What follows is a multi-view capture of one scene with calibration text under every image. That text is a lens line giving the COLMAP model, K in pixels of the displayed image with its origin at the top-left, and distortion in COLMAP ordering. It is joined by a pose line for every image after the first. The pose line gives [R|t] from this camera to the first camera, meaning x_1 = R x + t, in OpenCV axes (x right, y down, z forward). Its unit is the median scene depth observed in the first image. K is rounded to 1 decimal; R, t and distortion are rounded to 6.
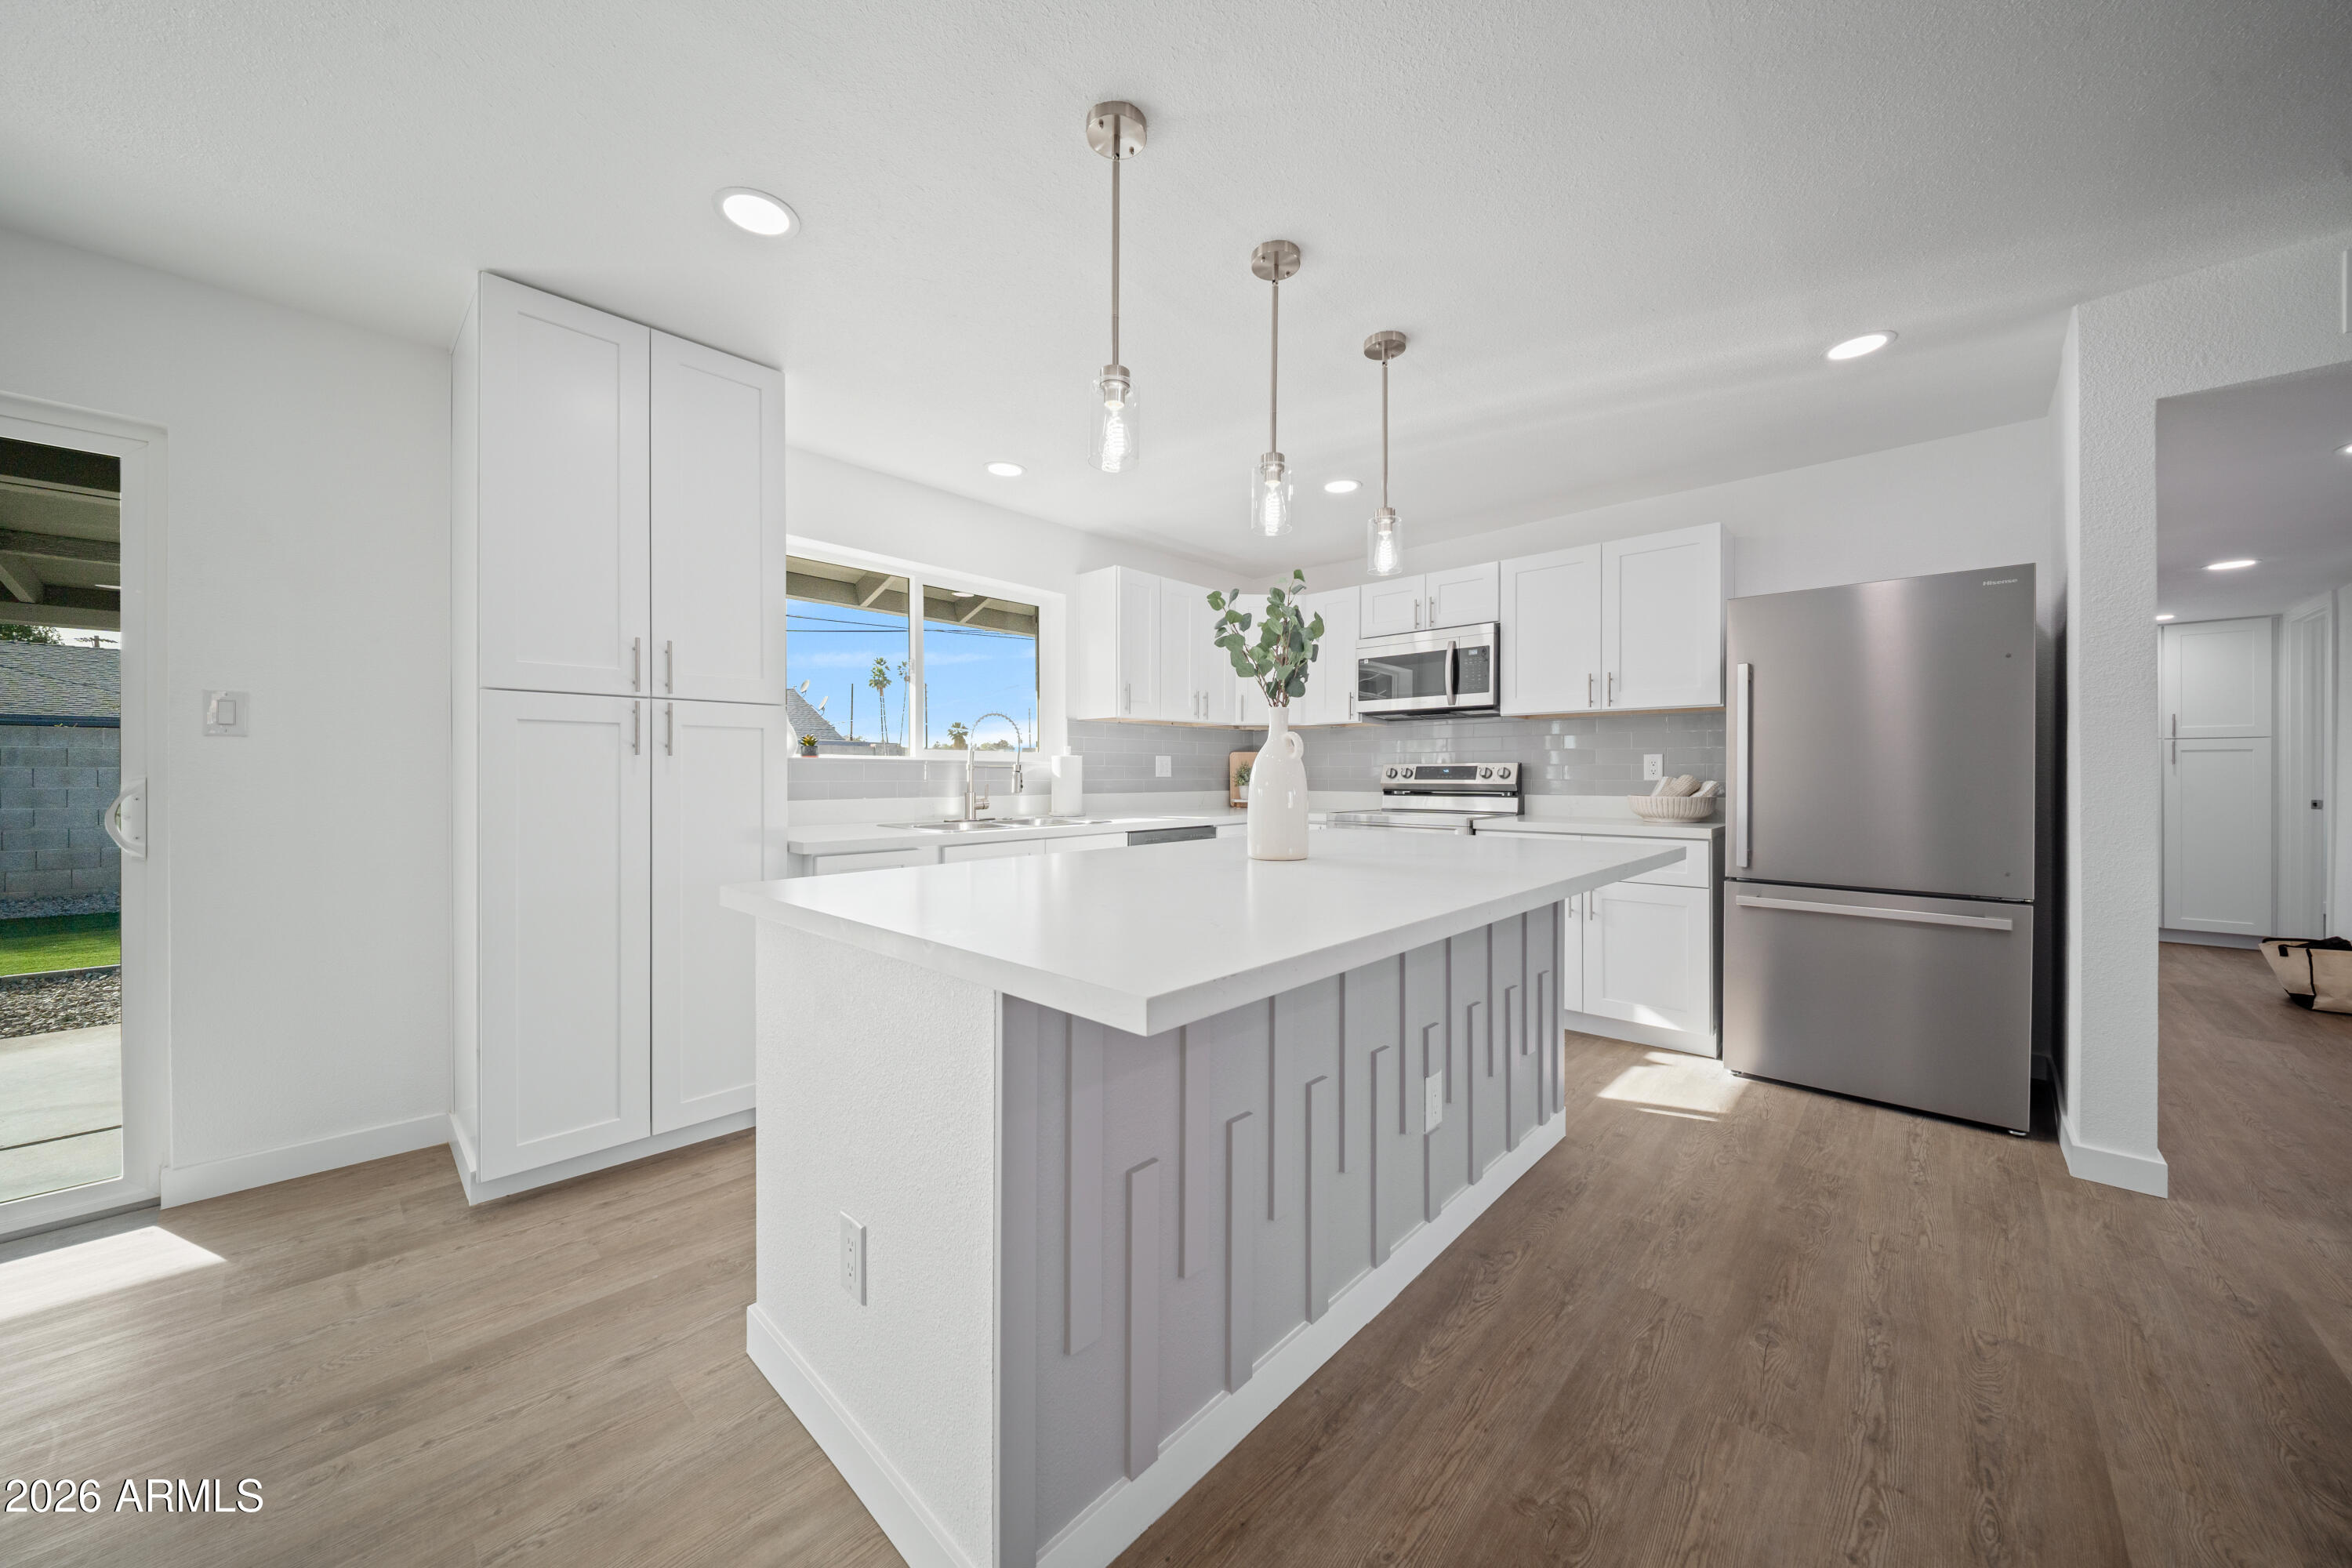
lens RADIAL K [[819.9, 0, 1182.6], [0, 819.9, 772.9], [0, 0, 1]] dist [0.011973, -0.007003]
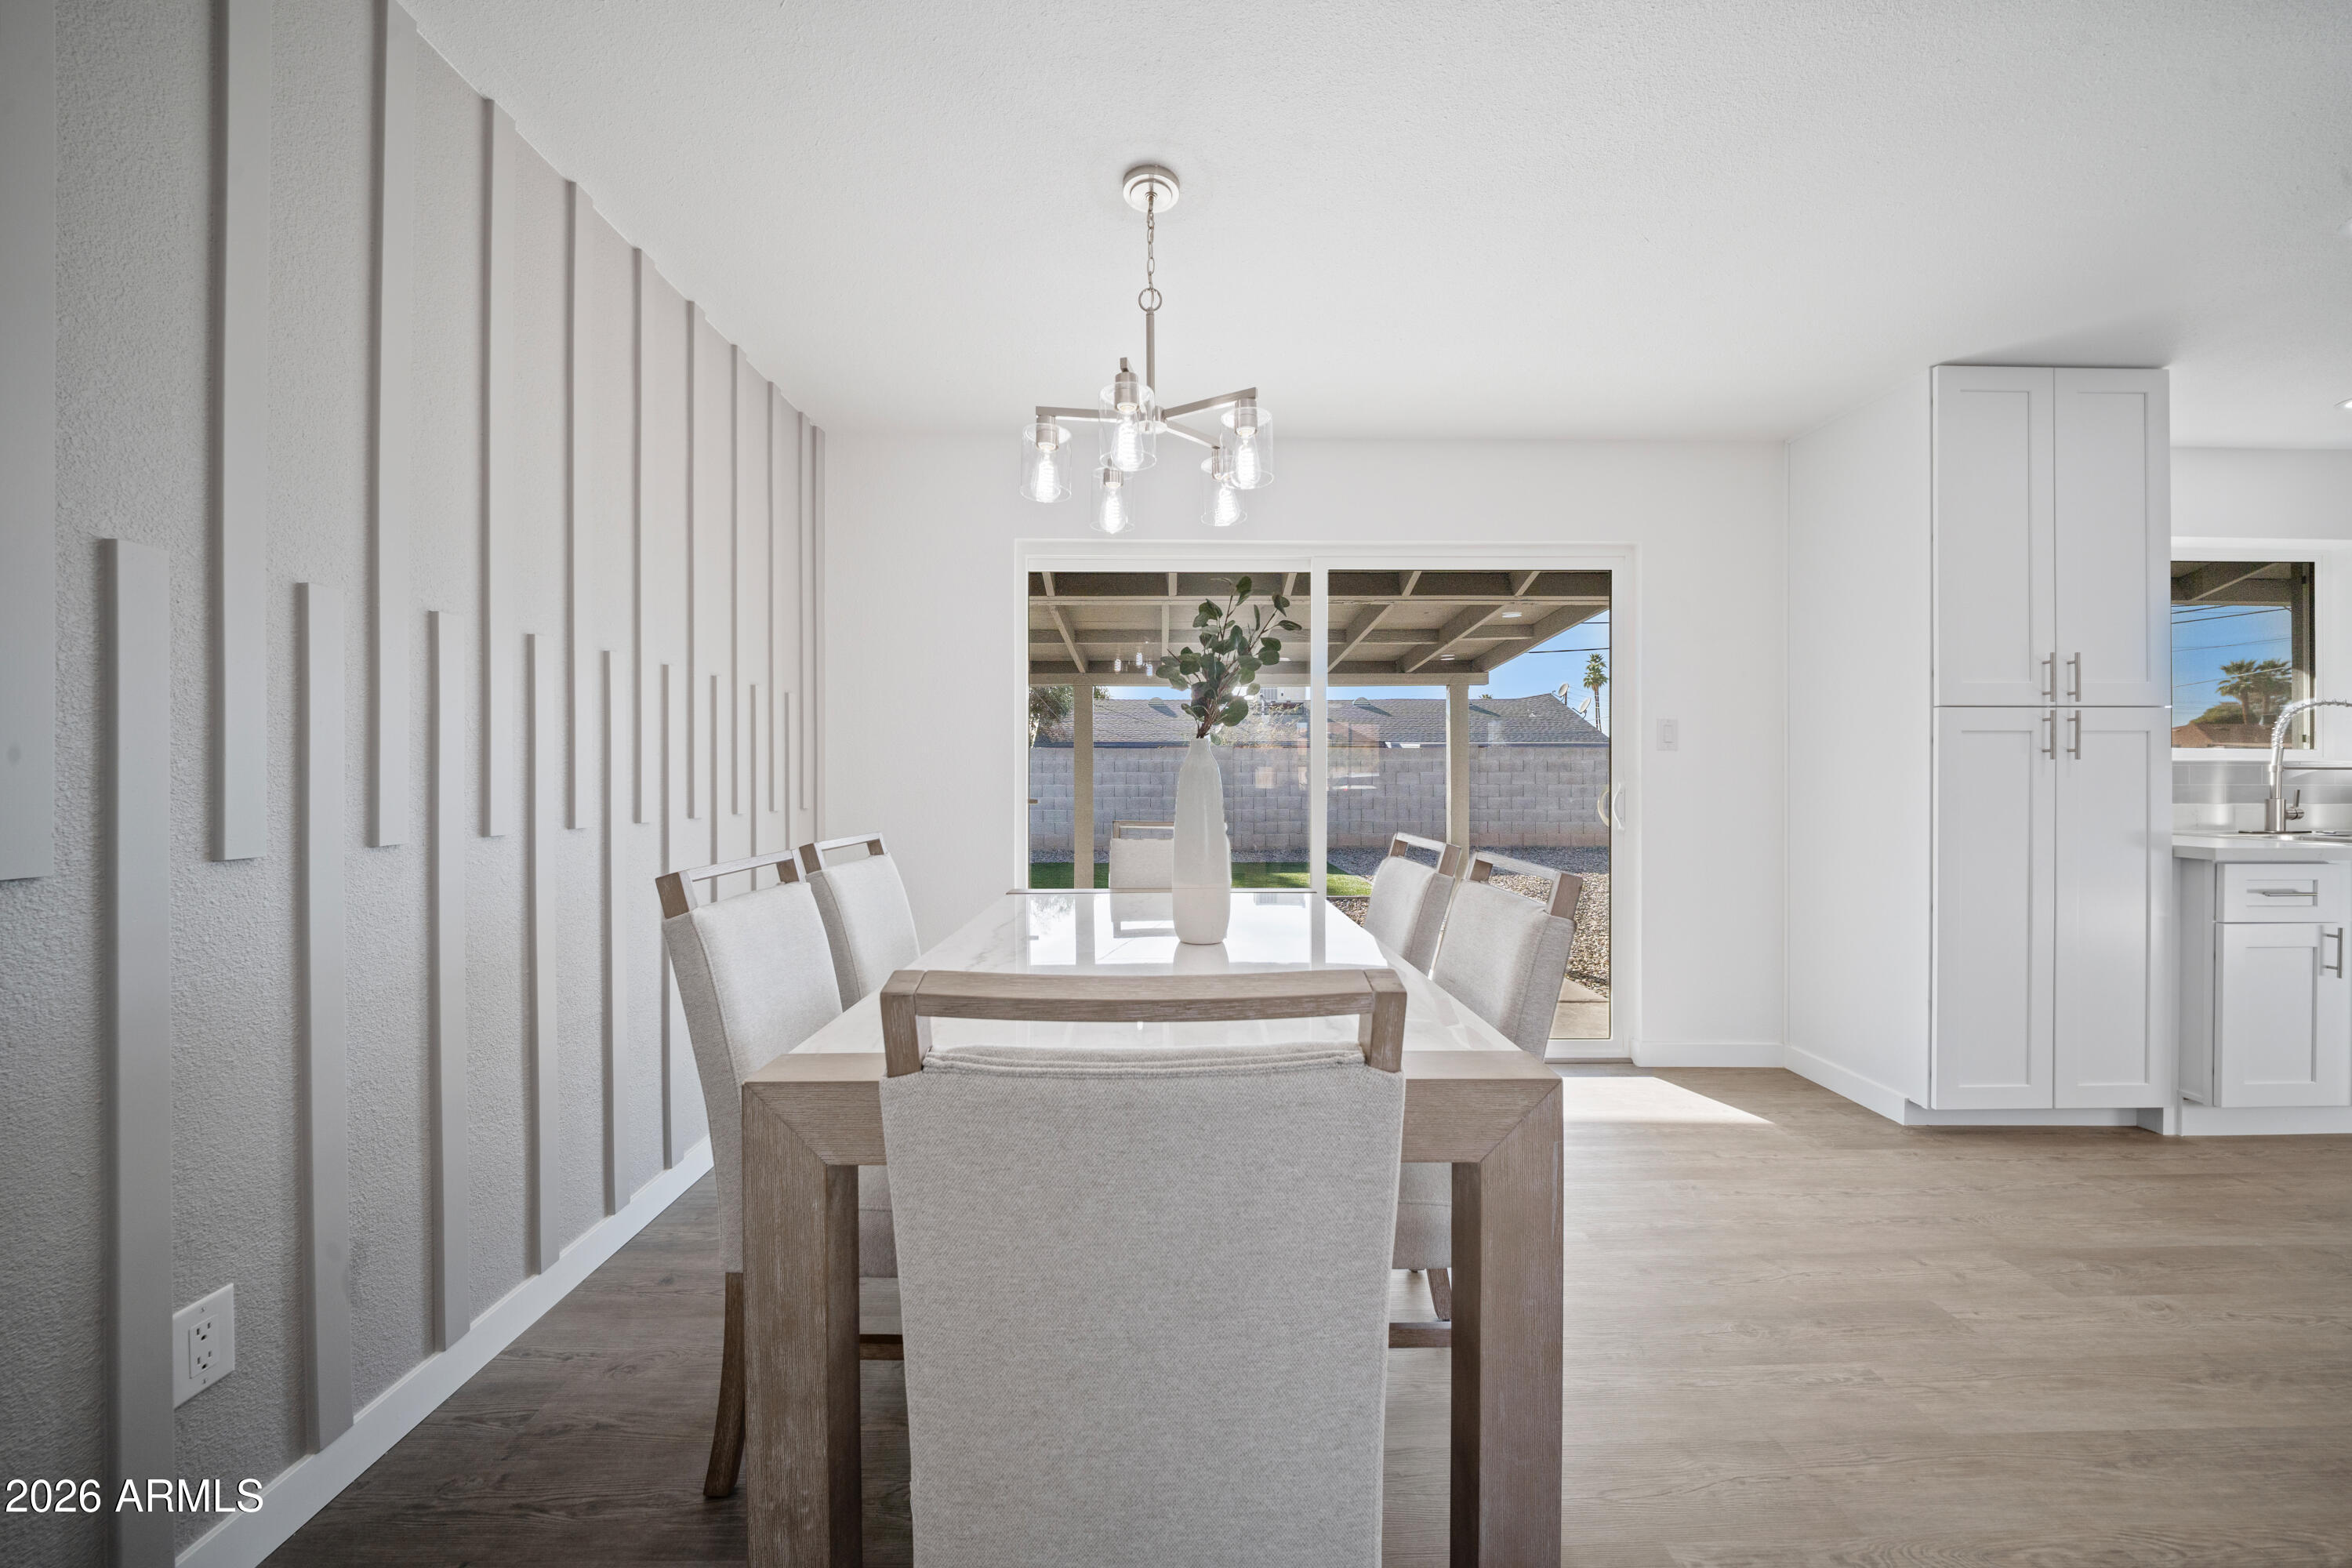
lens RADIAL K [[819.8, 0, 1172.3], [0, 819.8, 778.0], [0, 0, 1]] dist [0.012525, -0.007859]
pose [[0.688146, 0.000999, -0.725571, -0.453108], [0.000465, 0.999998, 0.001818, 0.000257], [0.725572, -0.001588, 0.688145, -0.407366]]
